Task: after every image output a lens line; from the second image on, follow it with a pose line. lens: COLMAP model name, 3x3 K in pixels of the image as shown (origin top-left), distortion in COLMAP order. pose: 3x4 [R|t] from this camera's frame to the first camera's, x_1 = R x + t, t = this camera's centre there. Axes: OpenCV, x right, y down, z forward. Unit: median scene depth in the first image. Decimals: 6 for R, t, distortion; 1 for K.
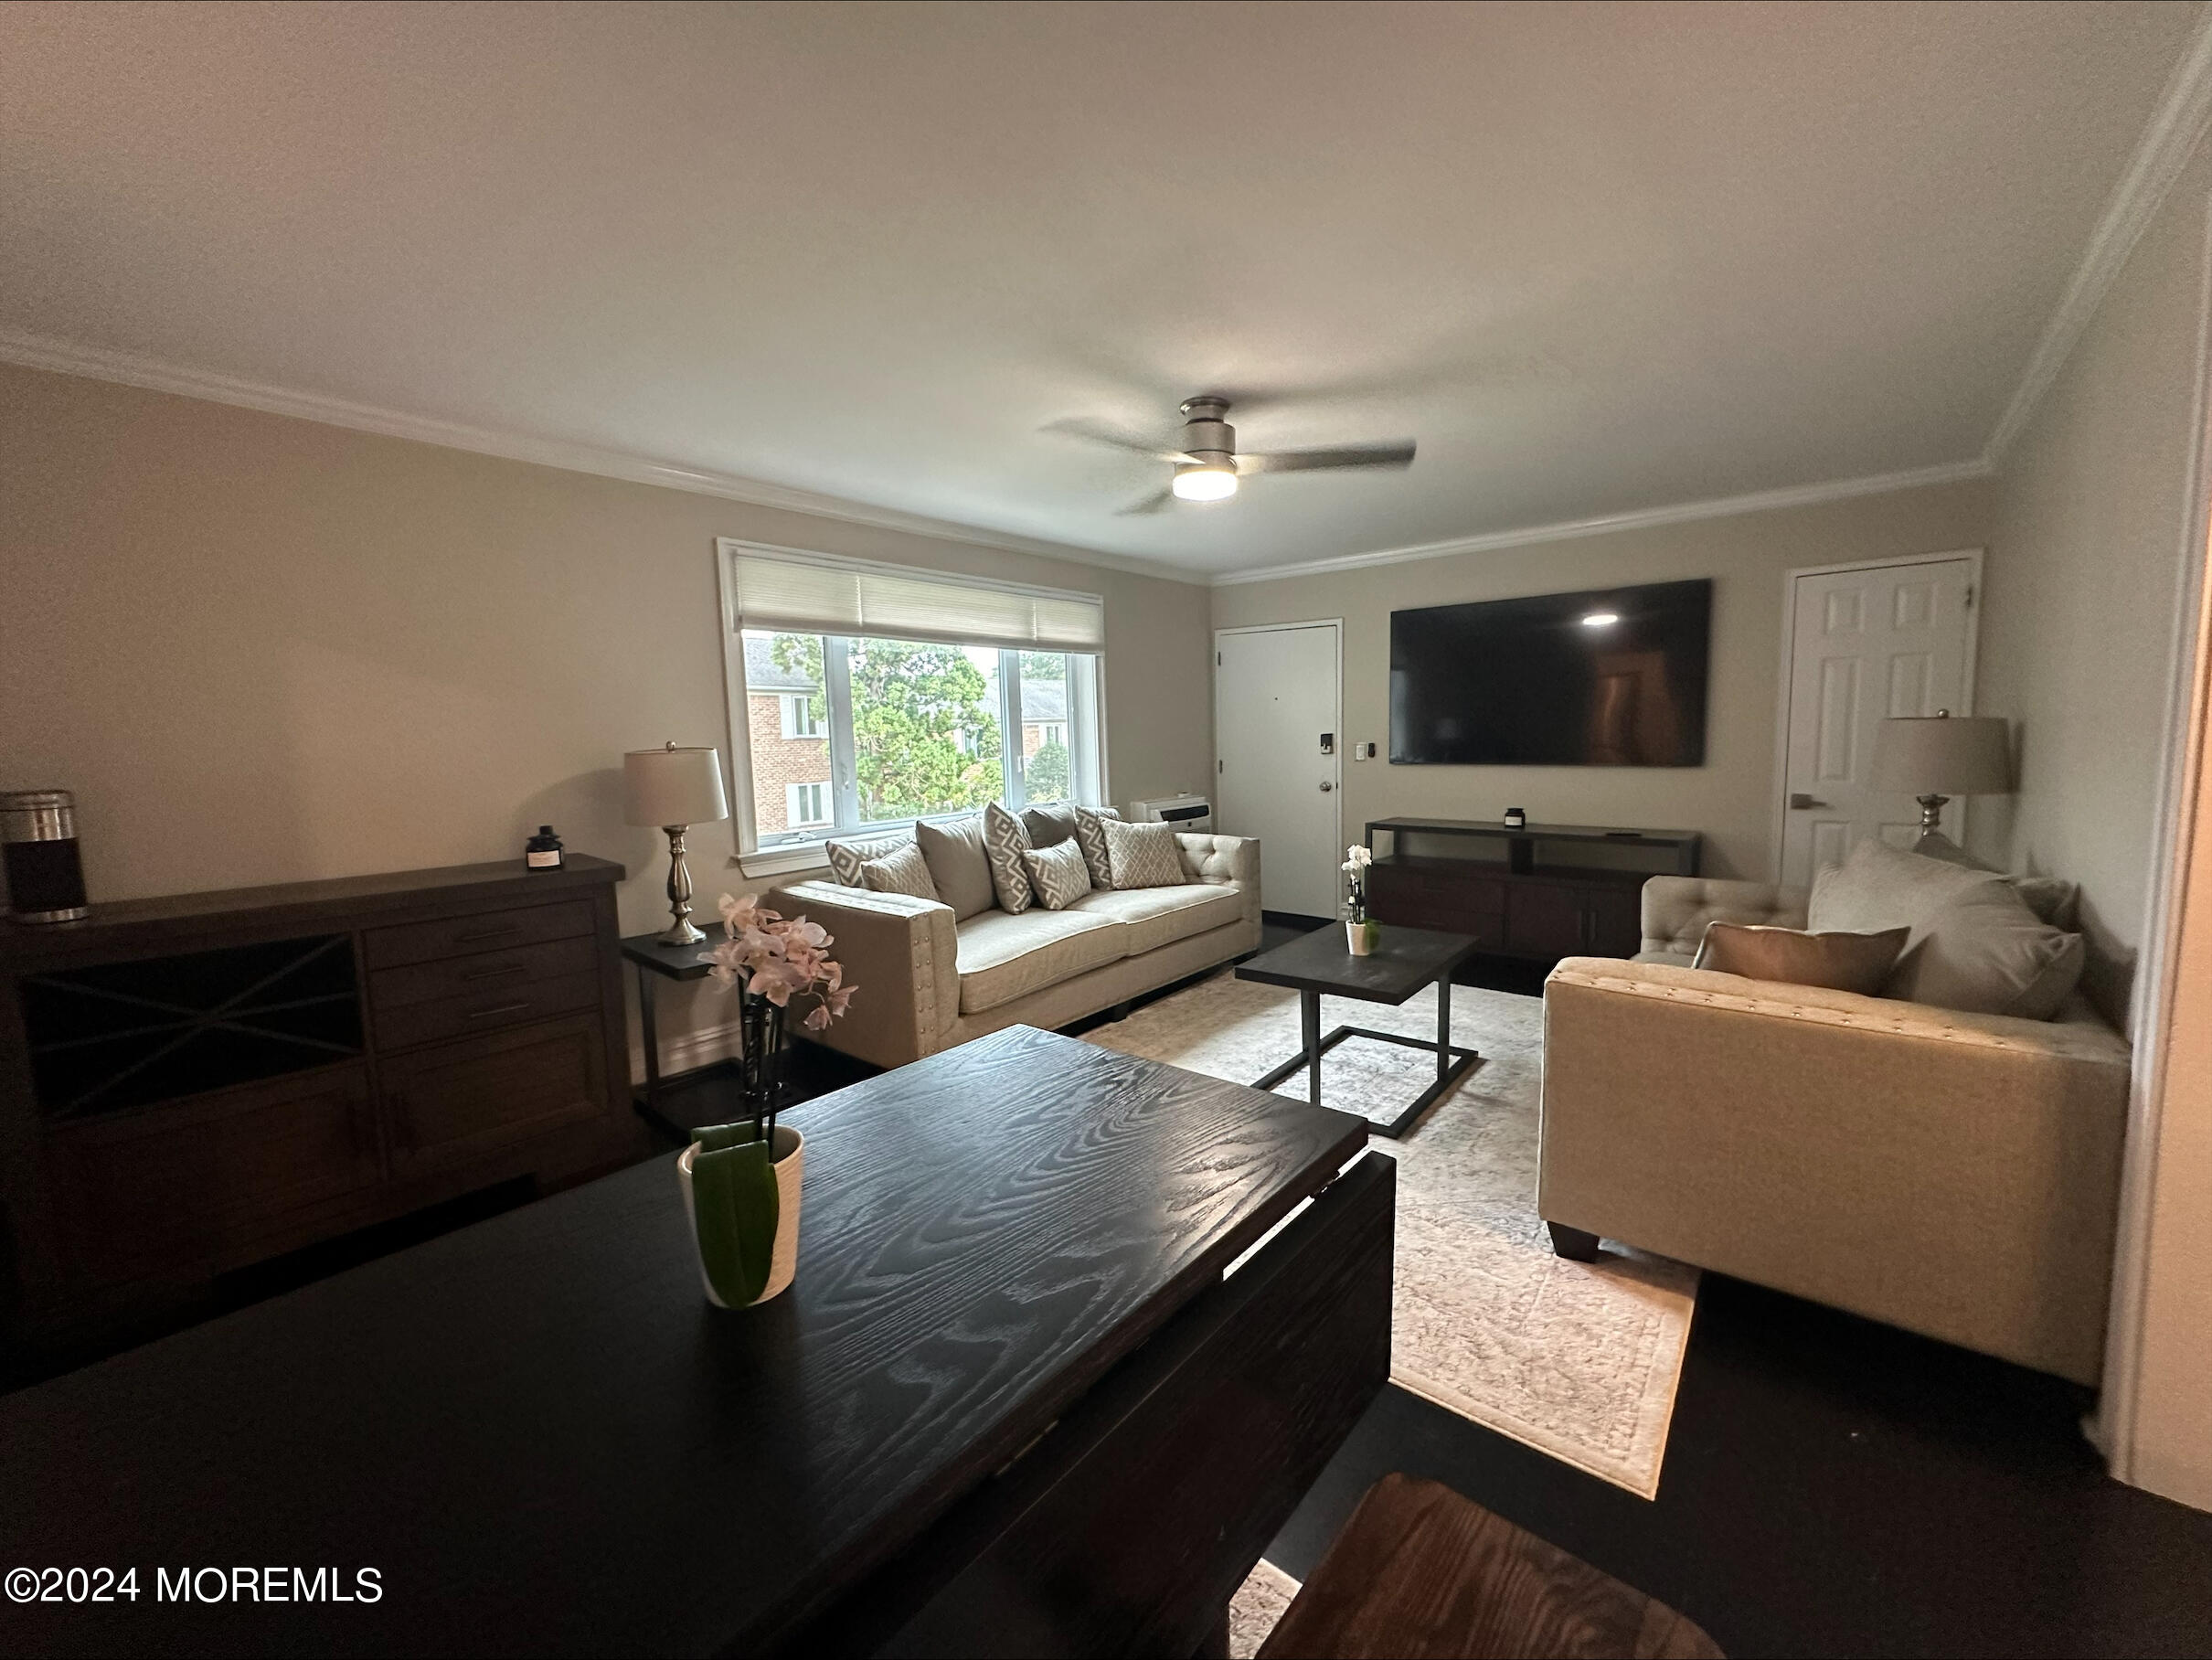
lens RADIAL K [[880.2, 0, 1106.0], [0, 880.2, 830.0], [0, 0, 1]] dist [-0.000872, 0.000210]
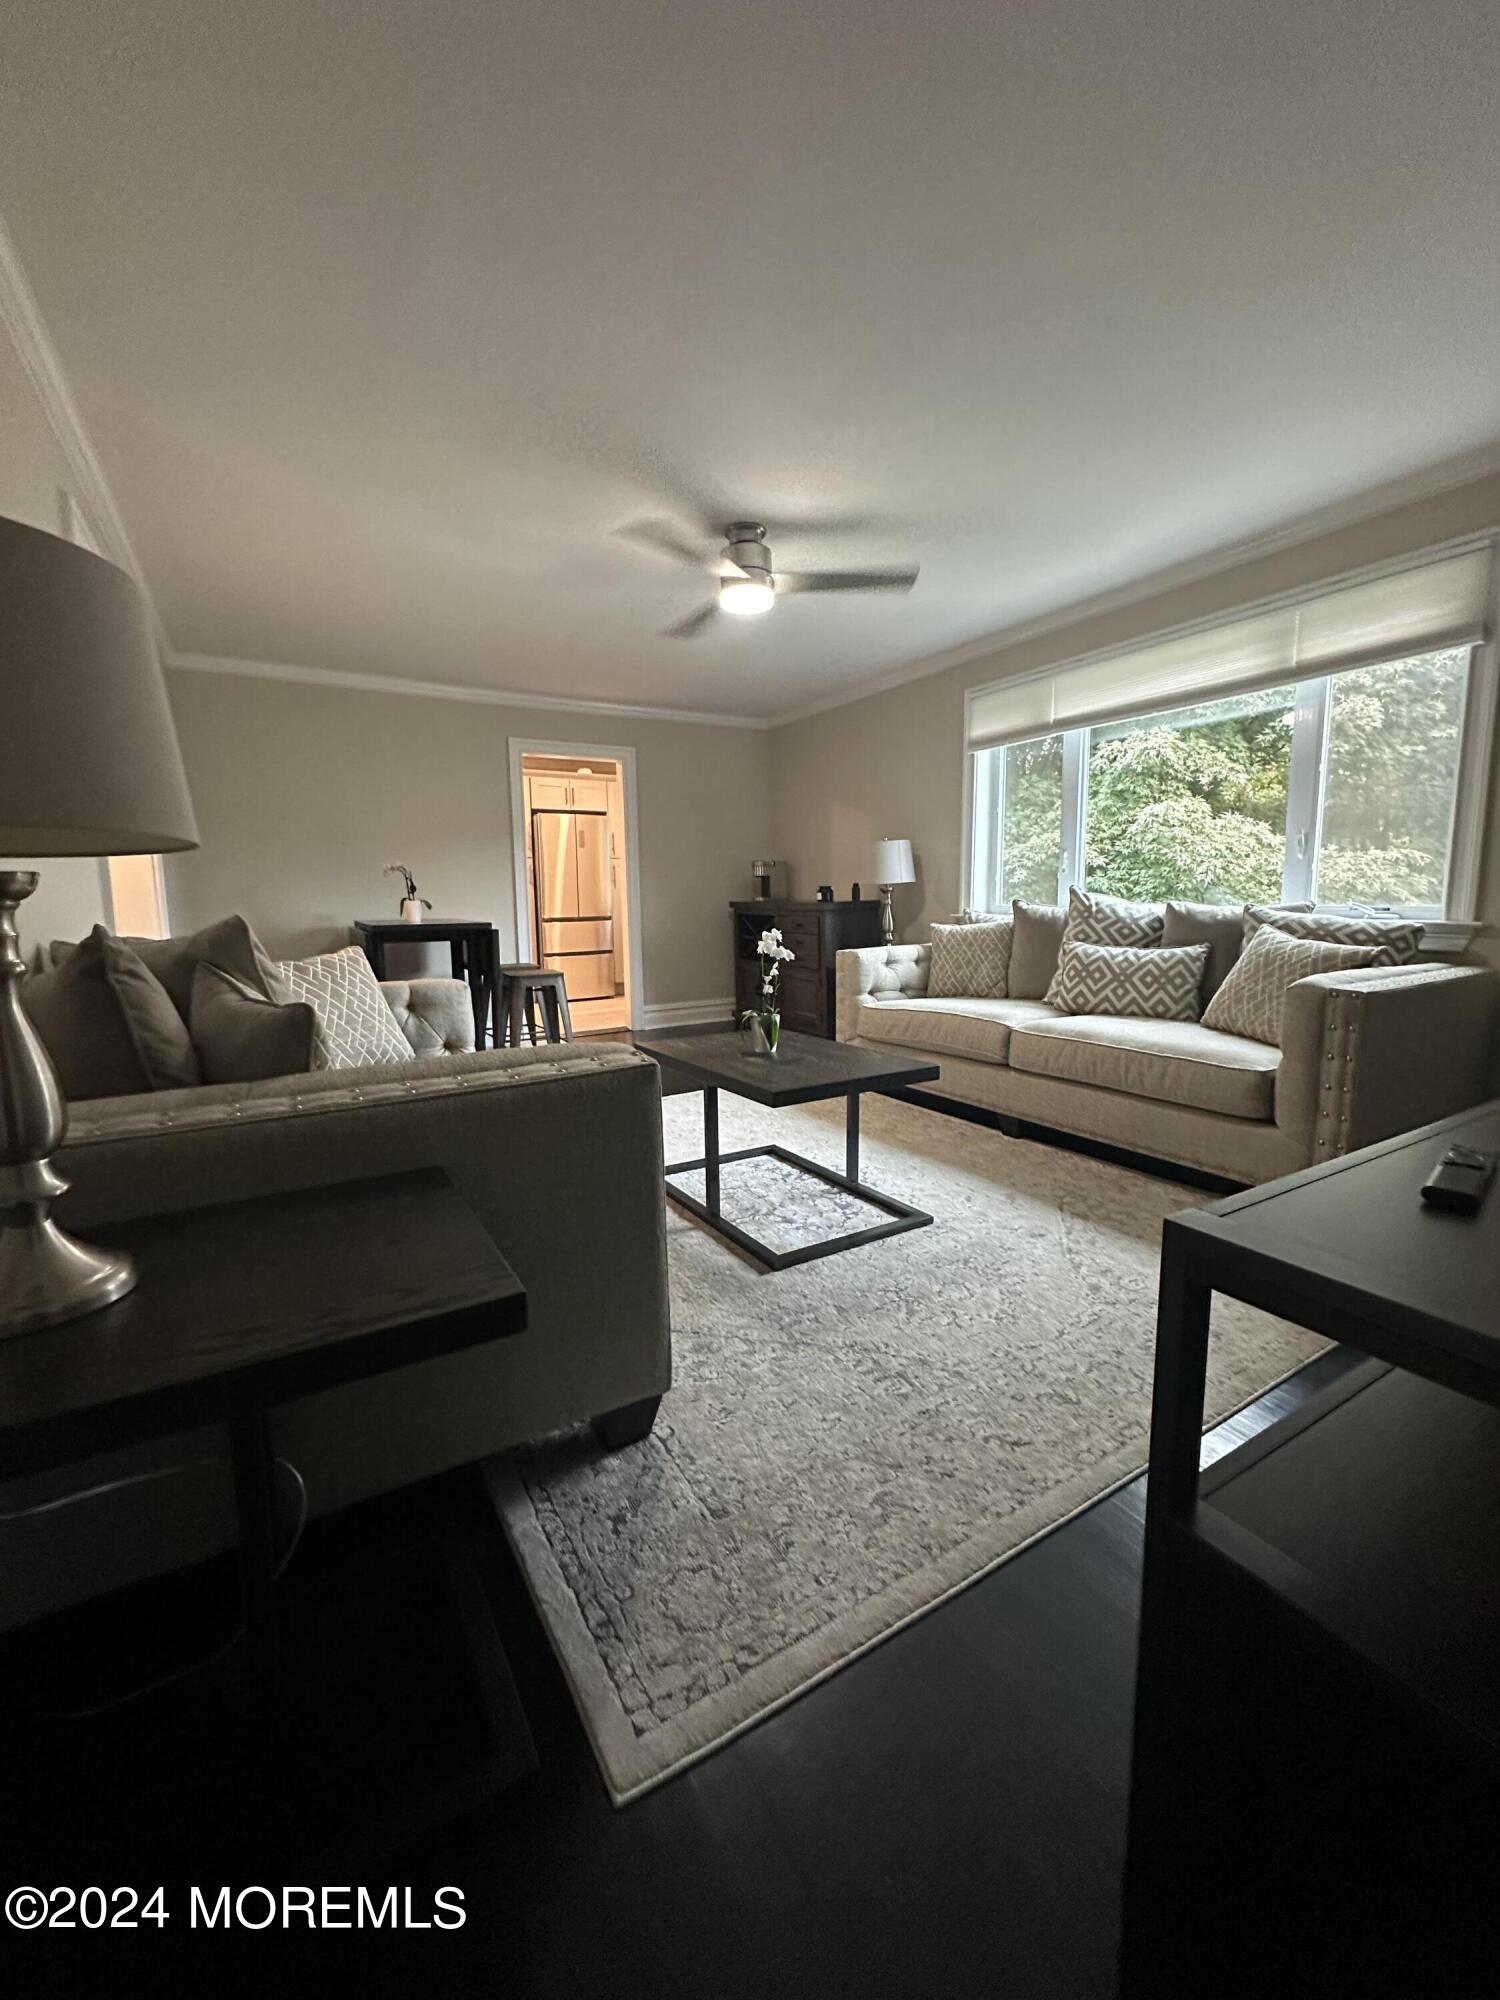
lens RADIAL K [[795.8, 0, 750.0], [0, 795.8, 1000.0], [0, 0, 1]] dist [-0.000872, 0.000210]
pose [[-0.330560, 0.159875, -0.930145, 0.951513], [-0.074284, 0.978083, 0.194514, -0.064617], [0.940857, 0.133393, -0.311439, 1.127408]]
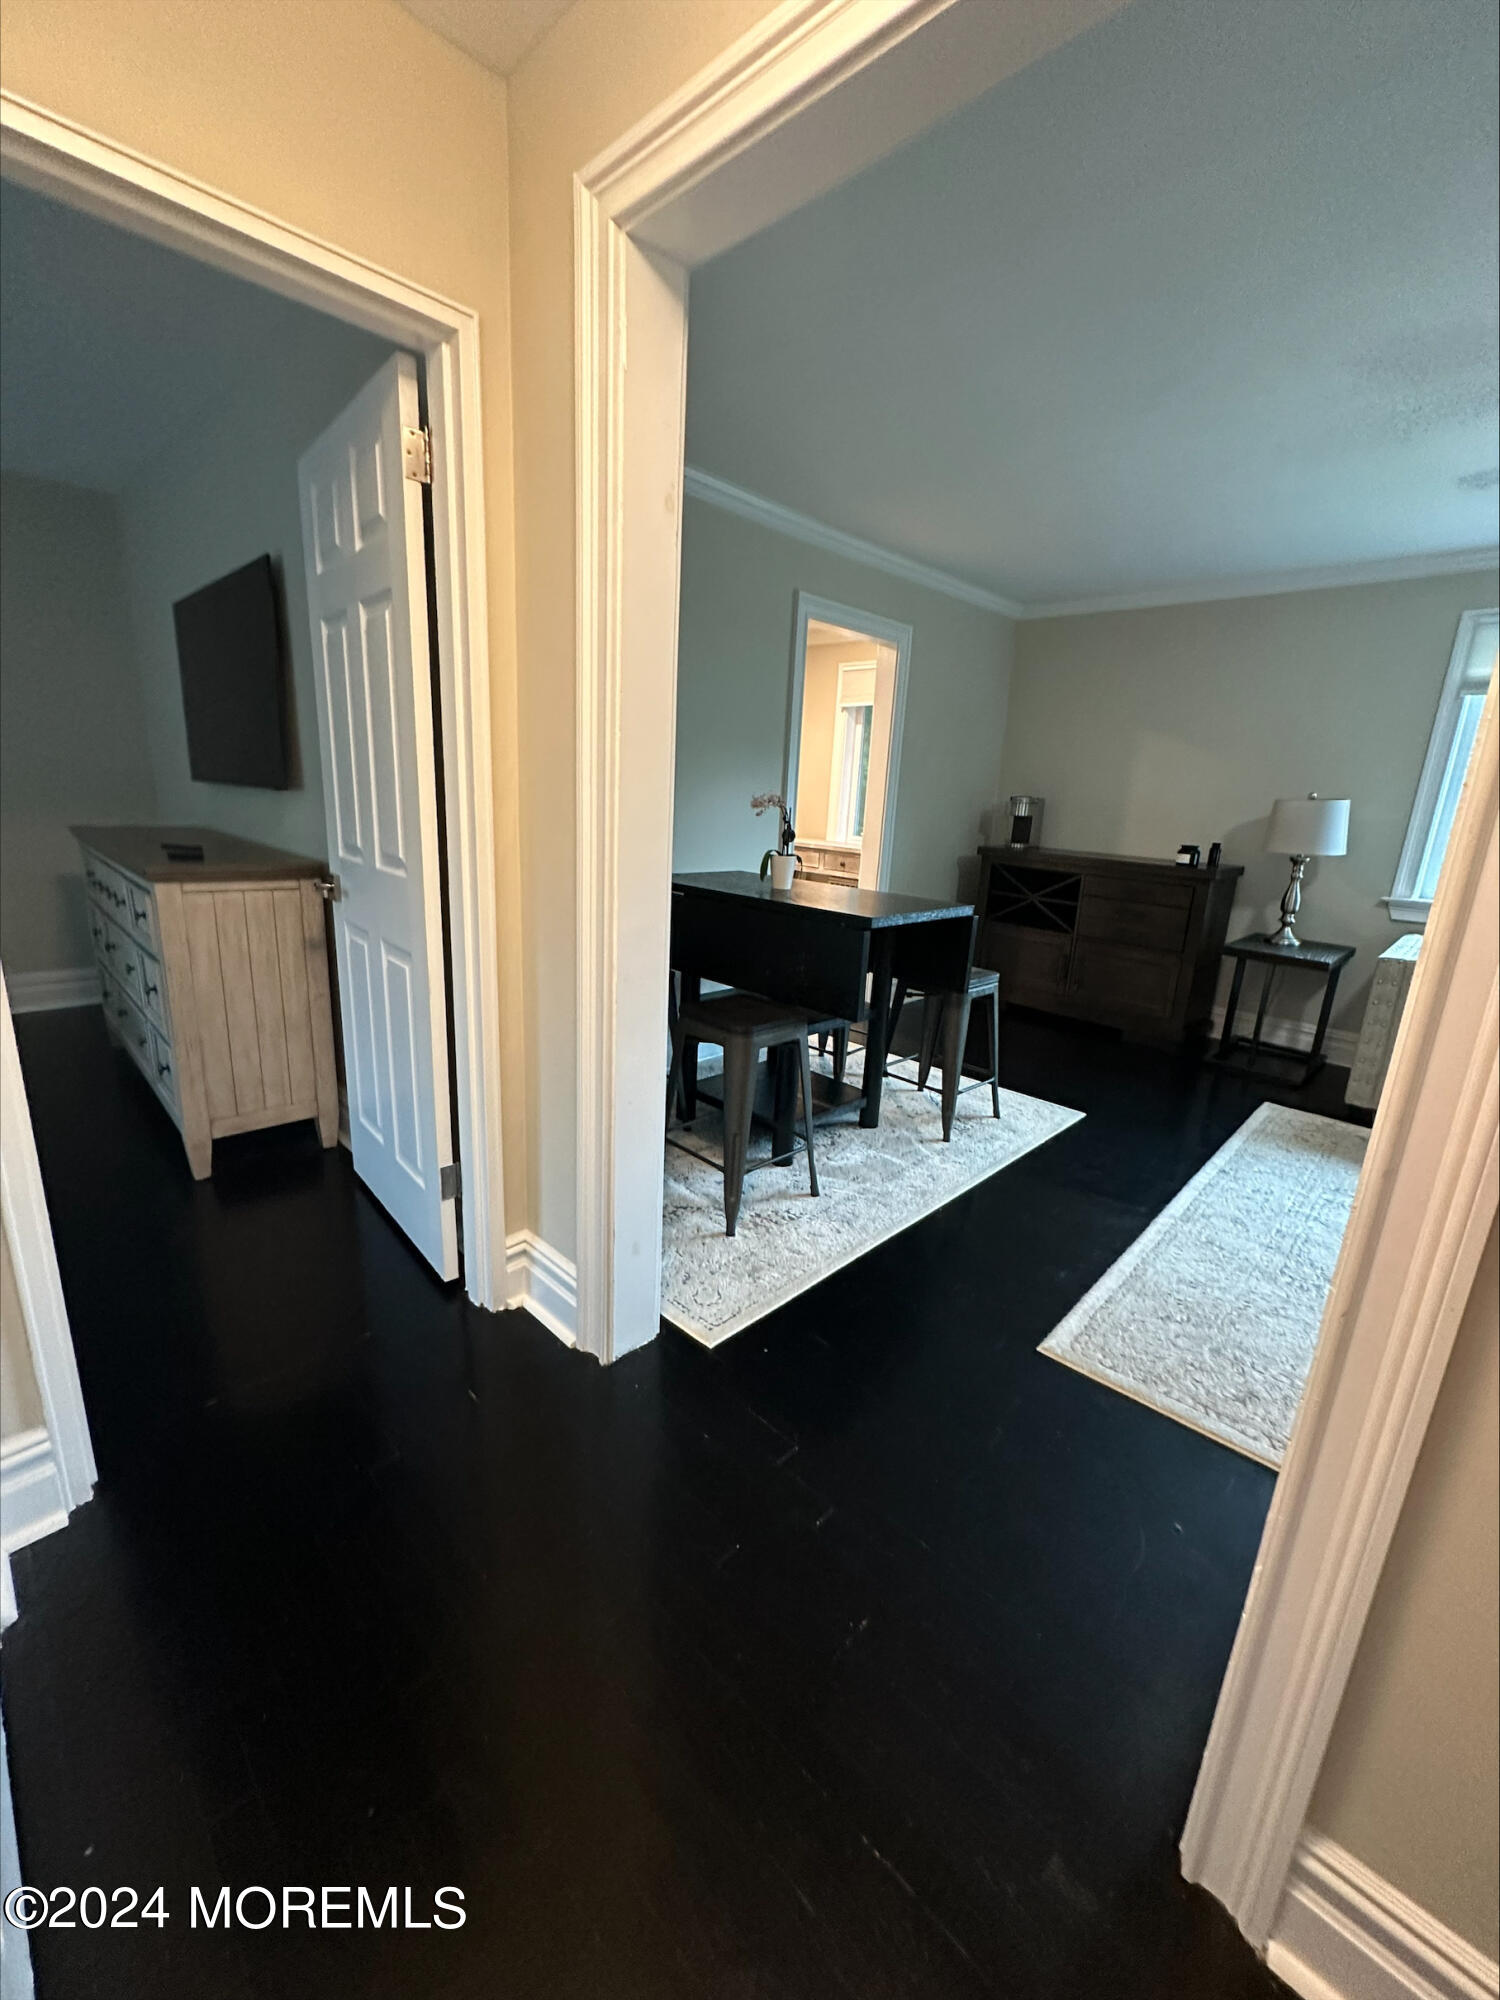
lens RADIAL K [[795.8, 0, 750.0], [0, 795.8, 1000.0], [0, 0, 1]] dist [-0.000872, 0.000210]
pose [[-0.088347, 0.282660, -0.955143, 0.730944], [-0.153258, 0.943617, 0.293425, -0.024500], [0.984229, 0.172307, -0.040046, 0.232021]]
